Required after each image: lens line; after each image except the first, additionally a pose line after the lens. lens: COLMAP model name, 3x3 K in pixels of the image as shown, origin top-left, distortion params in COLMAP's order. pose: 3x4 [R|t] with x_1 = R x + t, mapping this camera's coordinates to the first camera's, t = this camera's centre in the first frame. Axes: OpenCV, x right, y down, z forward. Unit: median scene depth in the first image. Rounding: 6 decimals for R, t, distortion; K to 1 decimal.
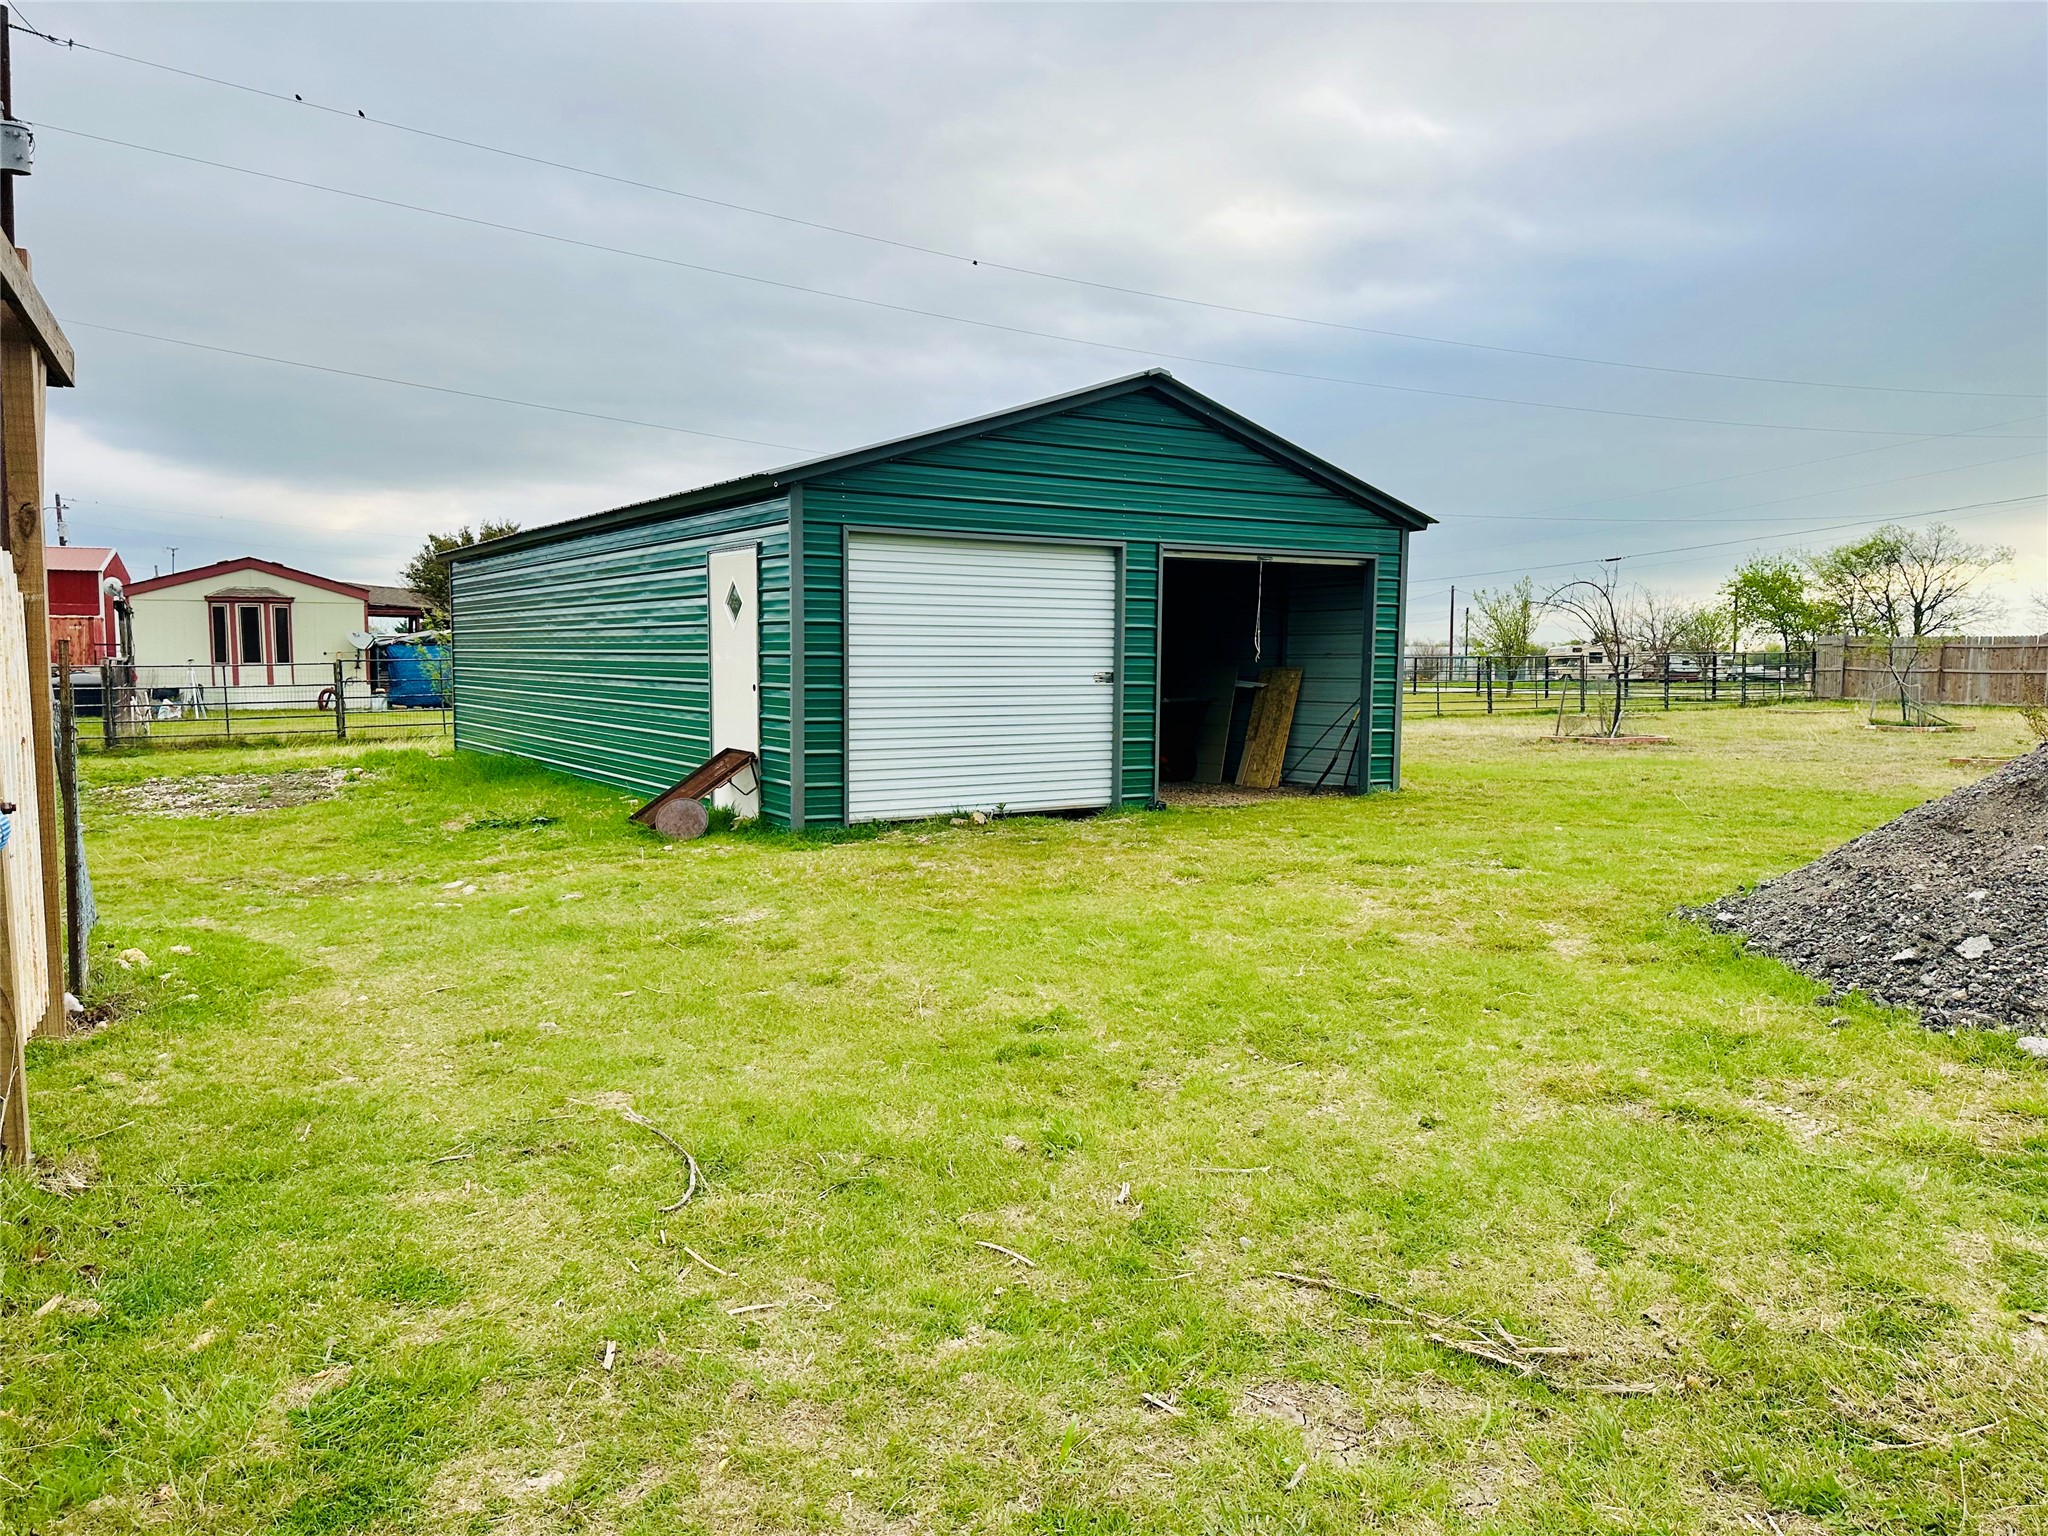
lens RADIAL K [[1442.6, 0, 1012.2], [0, 1442.6, 781.4], [0, 0, 1]] dist [0.044926, -0.036571]
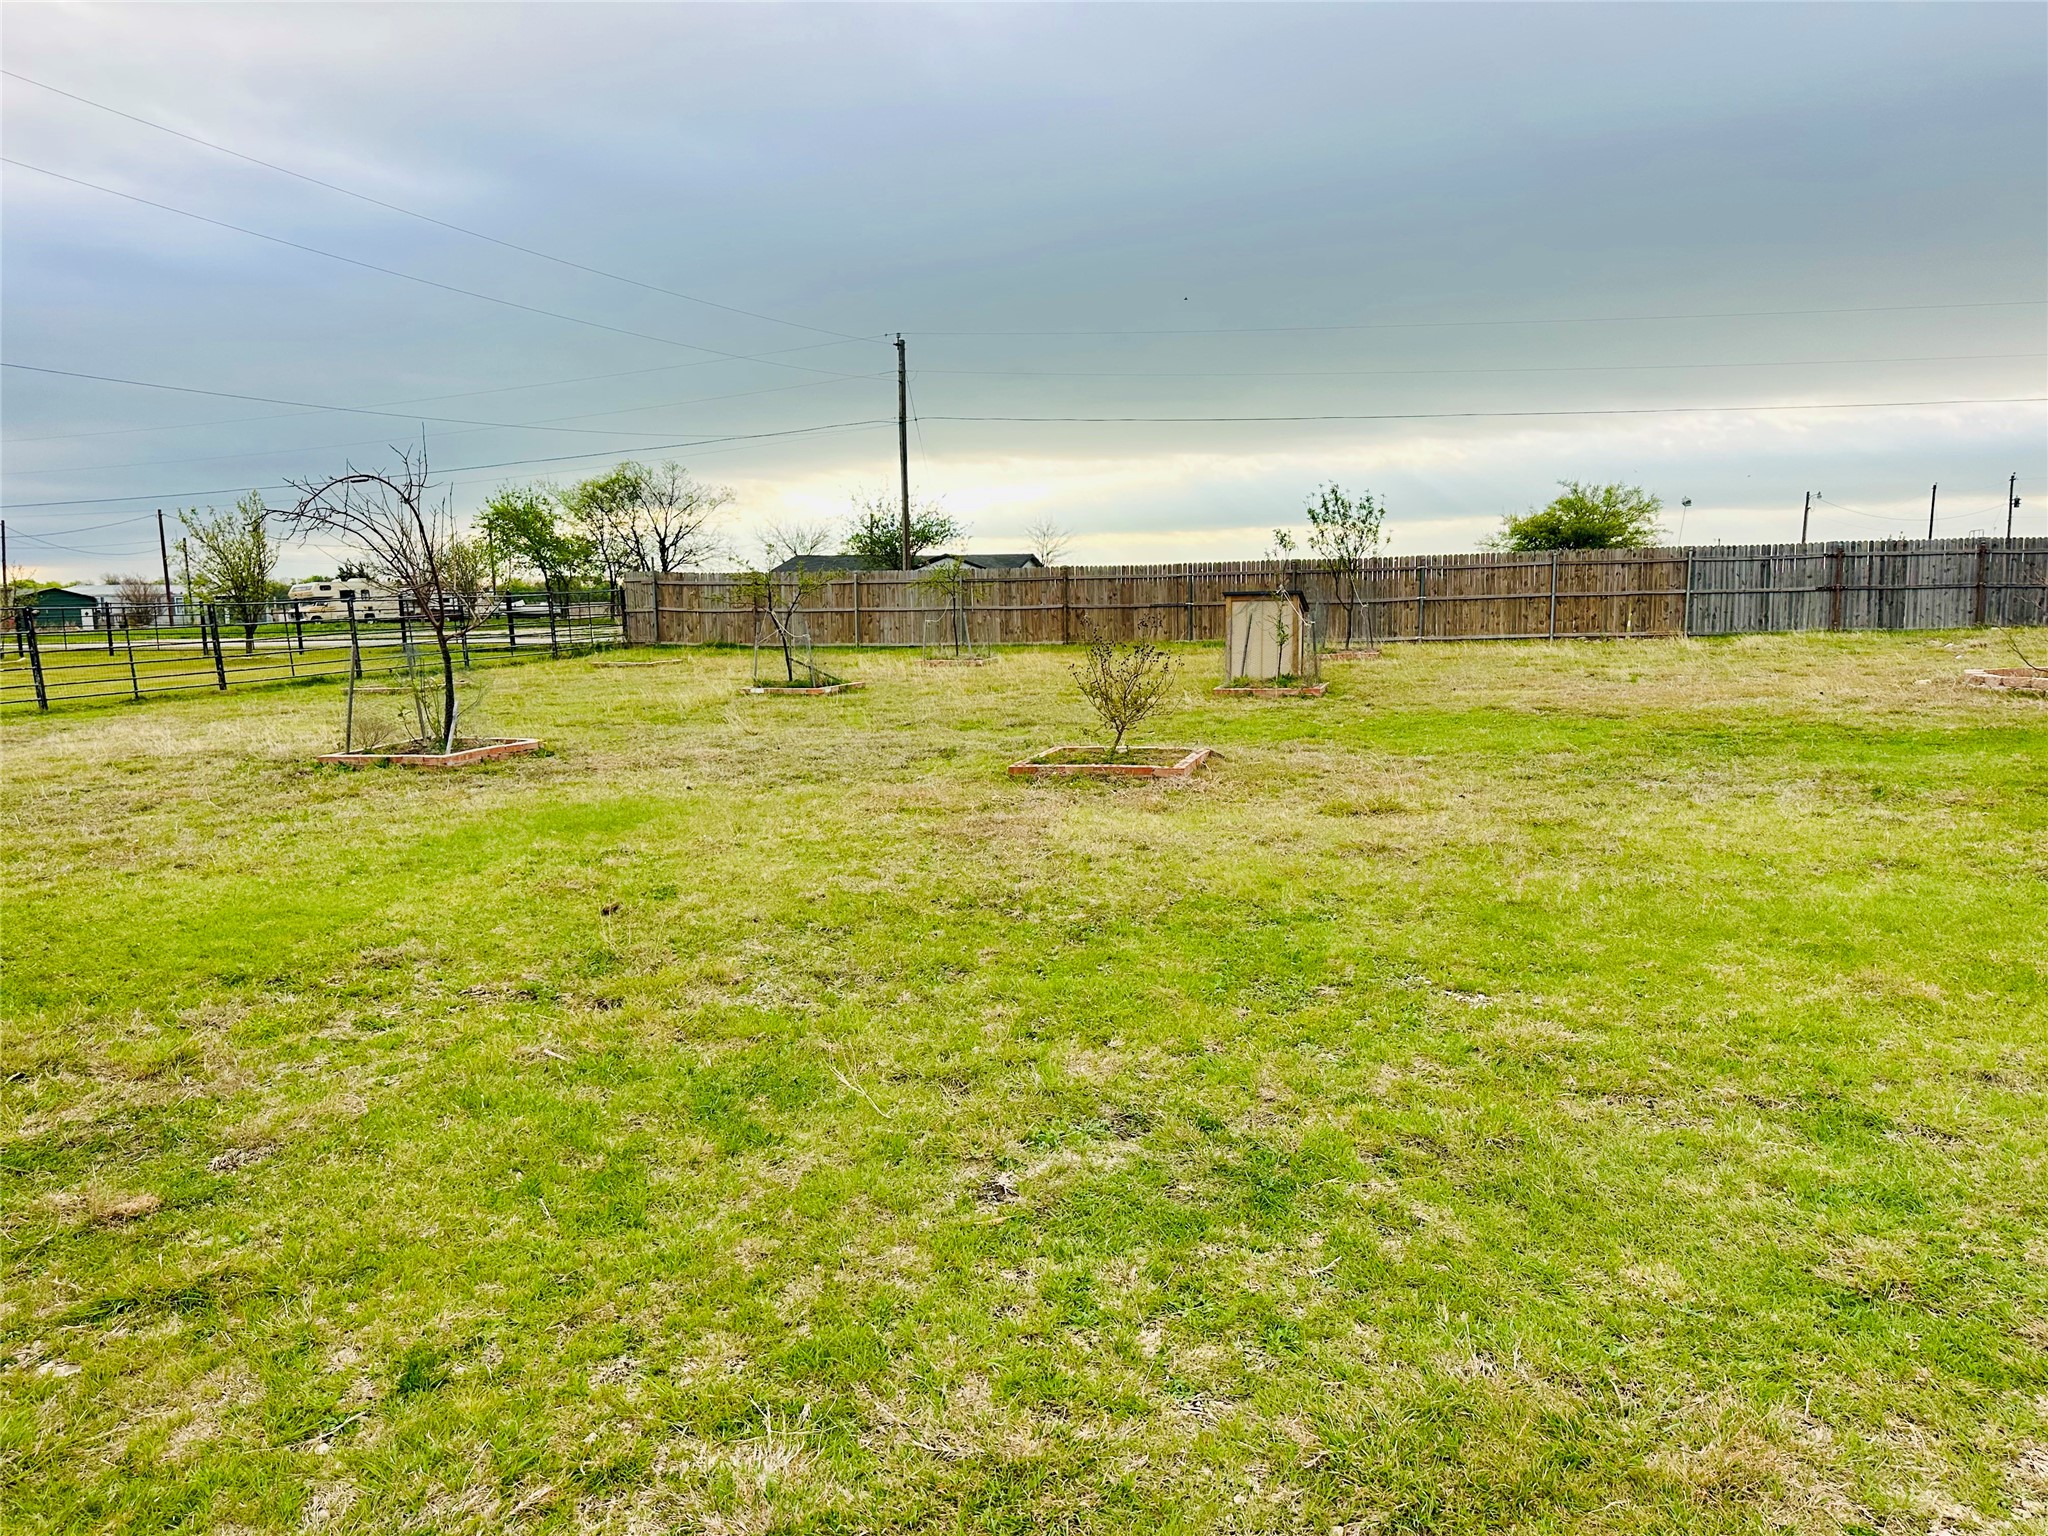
lens RADIAL K [[1442.6, 0, 1031.1], [0, 1442.6, 786.9], [0, 0, 1]] dist [0.044926, -0.036571]
pose [[0.682048, -0.115164, 0.722183, 0.035227], [0.080694, 0.993344, 0.082196, -0.010278], [-0.726842, 0.002214, 0.686801, 0.100500]]
